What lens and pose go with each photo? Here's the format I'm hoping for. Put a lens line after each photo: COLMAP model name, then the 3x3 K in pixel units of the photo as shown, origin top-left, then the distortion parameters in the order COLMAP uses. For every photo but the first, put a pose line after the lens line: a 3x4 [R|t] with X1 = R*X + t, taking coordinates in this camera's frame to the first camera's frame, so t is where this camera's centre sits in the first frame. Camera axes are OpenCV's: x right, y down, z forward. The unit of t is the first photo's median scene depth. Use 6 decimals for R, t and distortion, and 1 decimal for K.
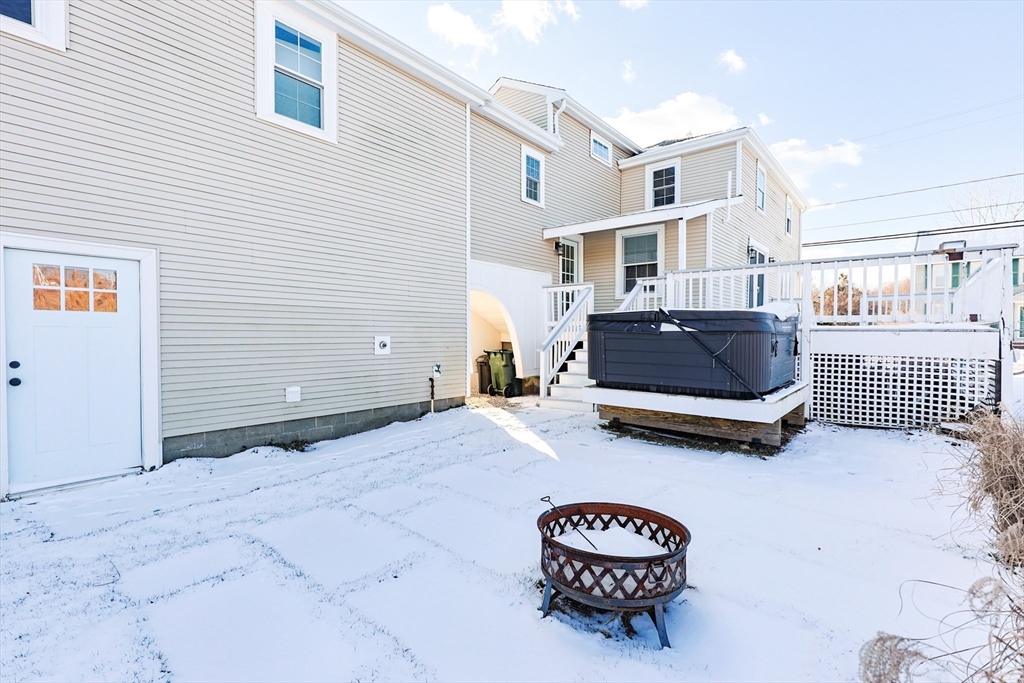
lens RADIAL K [[446.2, 0, 509.1], [0, 446.2, 345.7], [0, 0, 1]] dist [-0.004525, 0.000683]
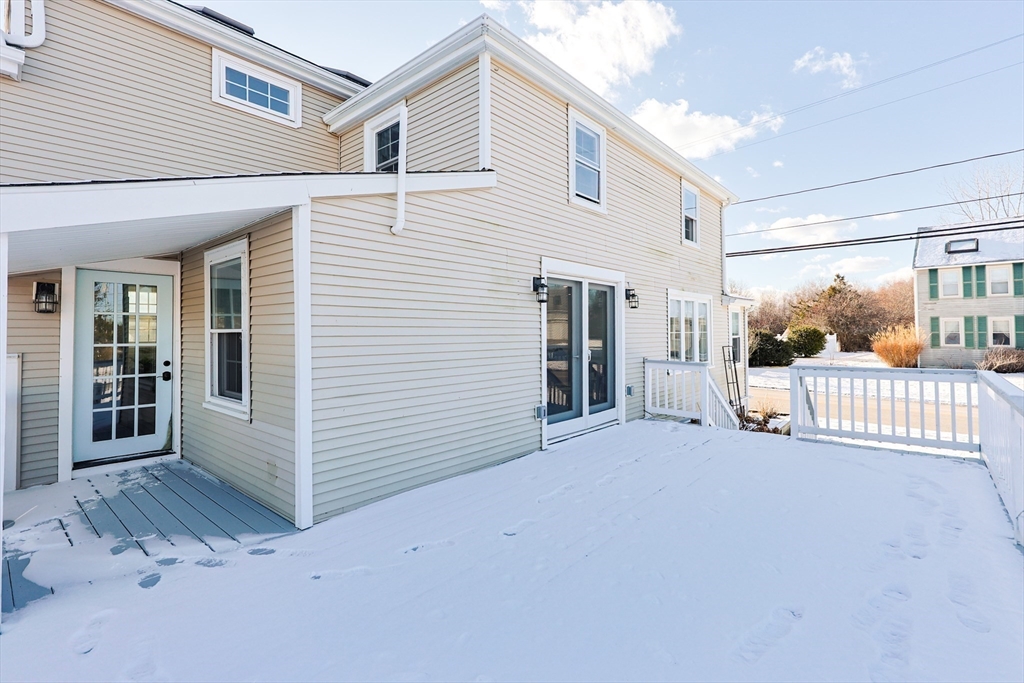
lens RADIAL K [[446.2, 0, 517.0], [0, 446.2, 331.1], [0, 0, 1]] dist [-0.004525, 0.000683]
pose [[0.999856, -0.015712, -0.006394, 0.718365], [0.015484, 0.999293, -0.034256, -0.206815], [0.006927, 0.034152, 0.999393, 0.719729]]
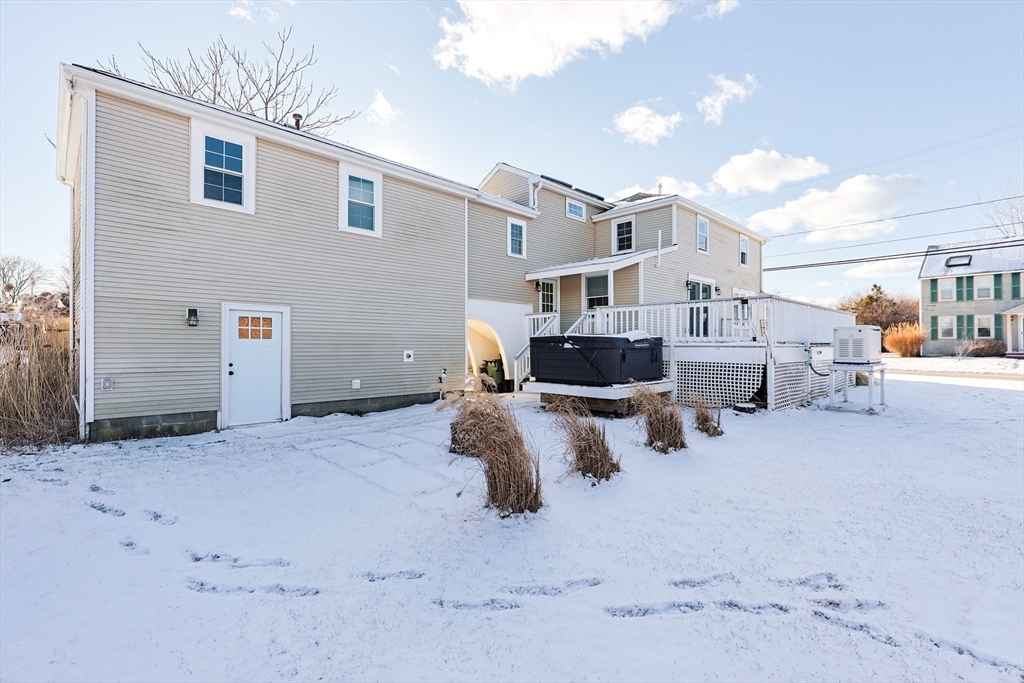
lens RADIAL K [[446.2, 0, 513.0], [0, 446.2, 344.2], [0, 0, 1]] dist [-0.004525, 0.000683]
pose [[0.995795, -0.003239, -0.091554, 0.202223], [0.000462, 0.999540, -0.030338, 0.004325], [0.091610, 0.030168, 0.995338, -0.482833]]
